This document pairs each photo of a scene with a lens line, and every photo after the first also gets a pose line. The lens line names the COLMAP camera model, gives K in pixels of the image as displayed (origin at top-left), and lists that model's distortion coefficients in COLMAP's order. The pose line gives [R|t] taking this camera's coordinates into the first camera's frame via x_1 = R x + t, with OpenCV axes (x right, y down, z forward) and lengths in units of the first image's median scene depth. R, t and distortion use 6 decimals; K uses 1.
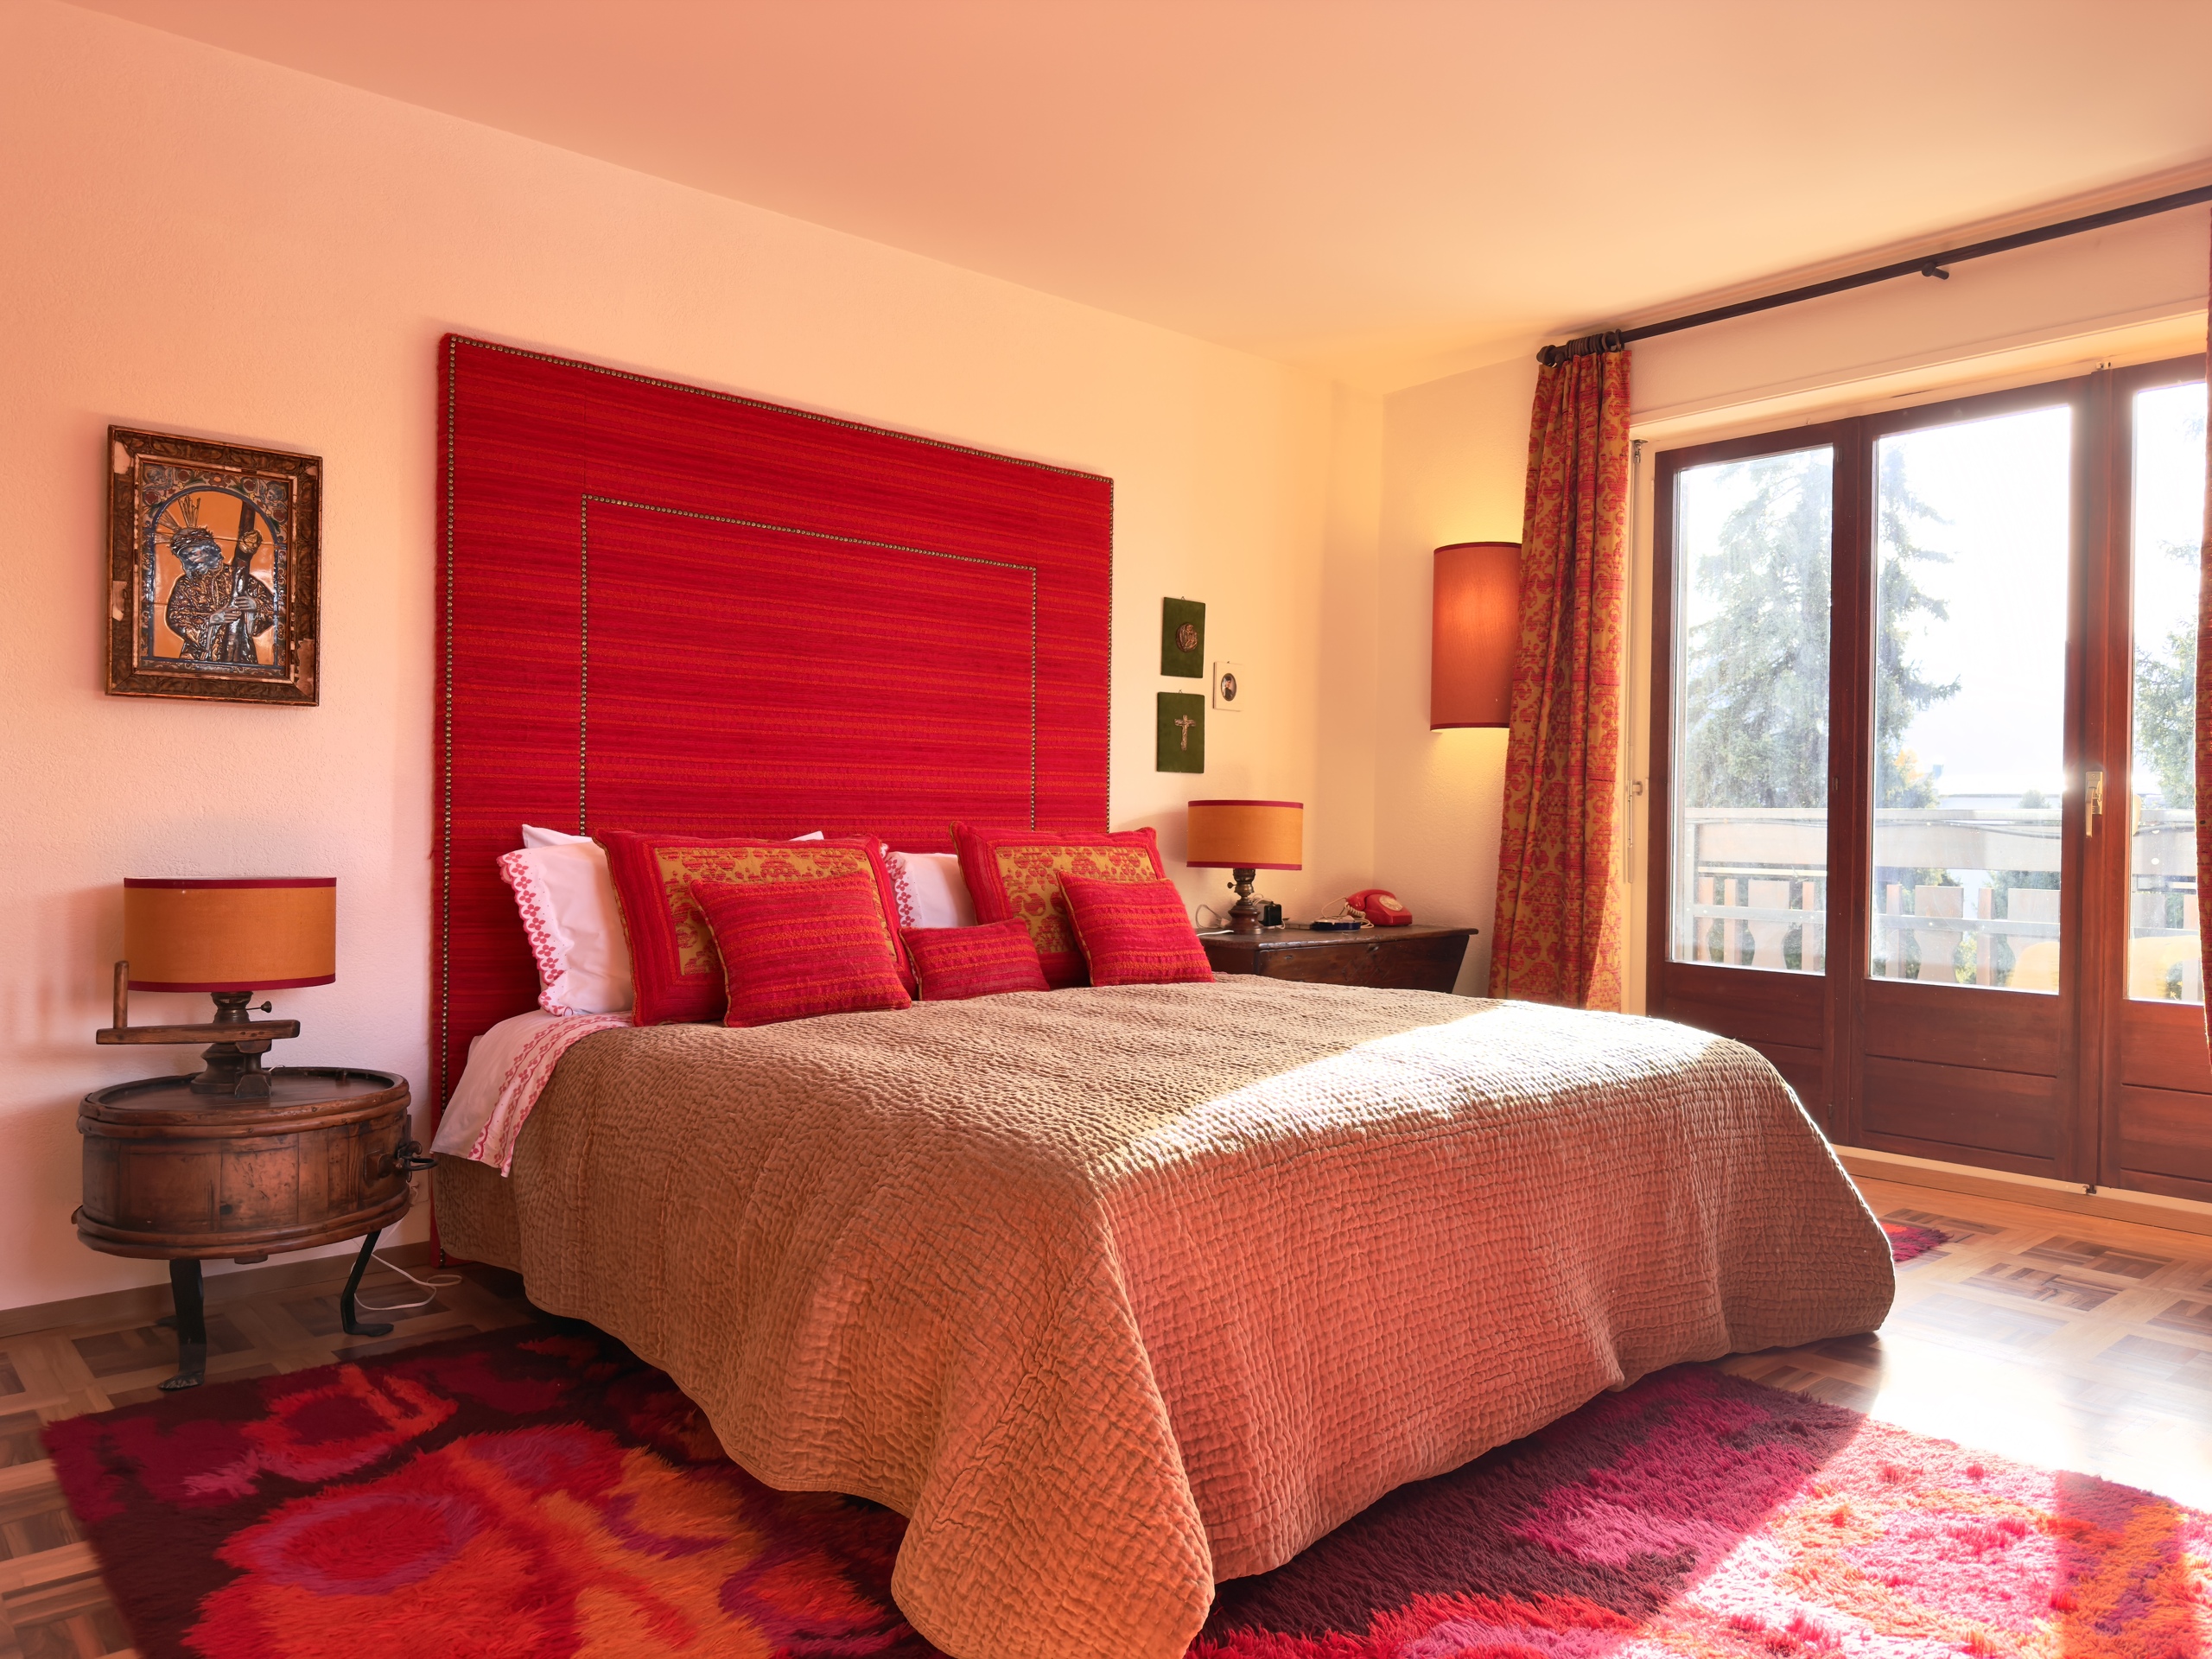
lens RADIAL K [[1573.2, 0, 1094.5], [0, 1573.2, 837.4], [0, 0, 1]] dist [0.041358, -0.048826]
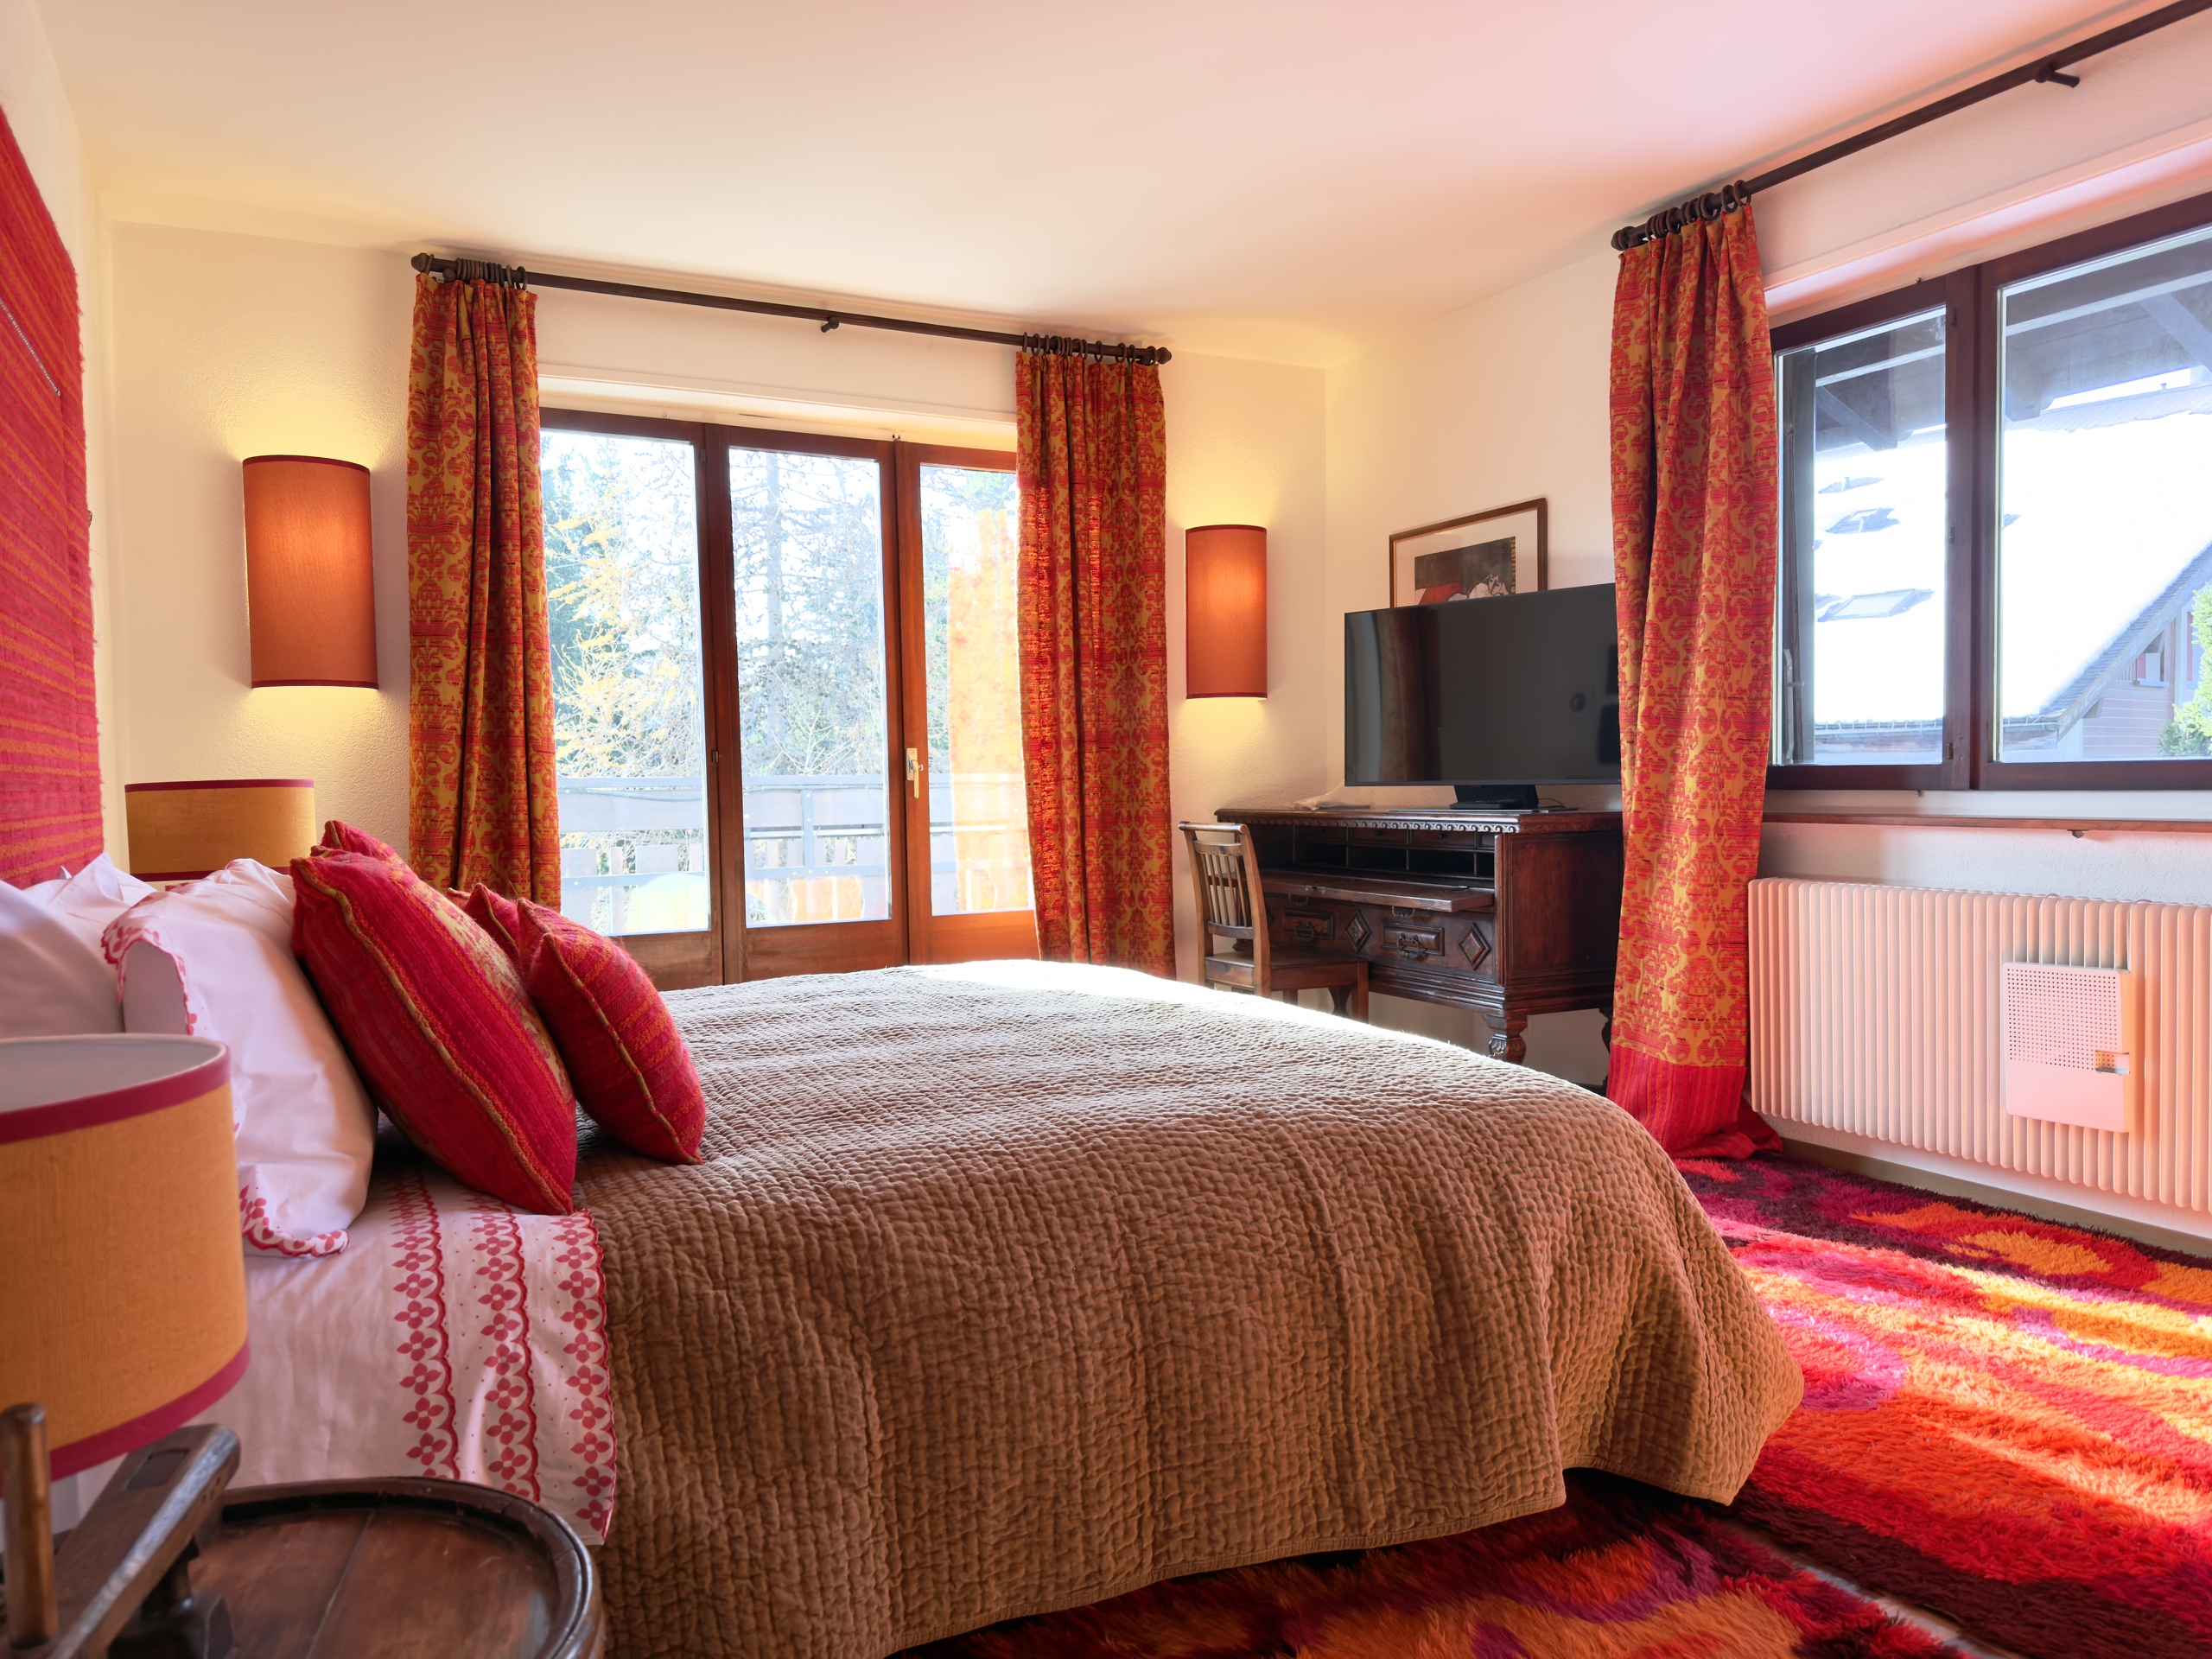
lens RADIAL K [[1537.1, 0, 1107.1], [0, 1537.1, 836.4], [0, 0, 1]] dist [0.116500, -0.227164]
pose [[0.244386, -0.048077, 0.968485, -0.490115], [0.033784, 0.998586, 0.041046, -0.012920], [-0.969089, 0.022689, 0.245665, 0.450507]]
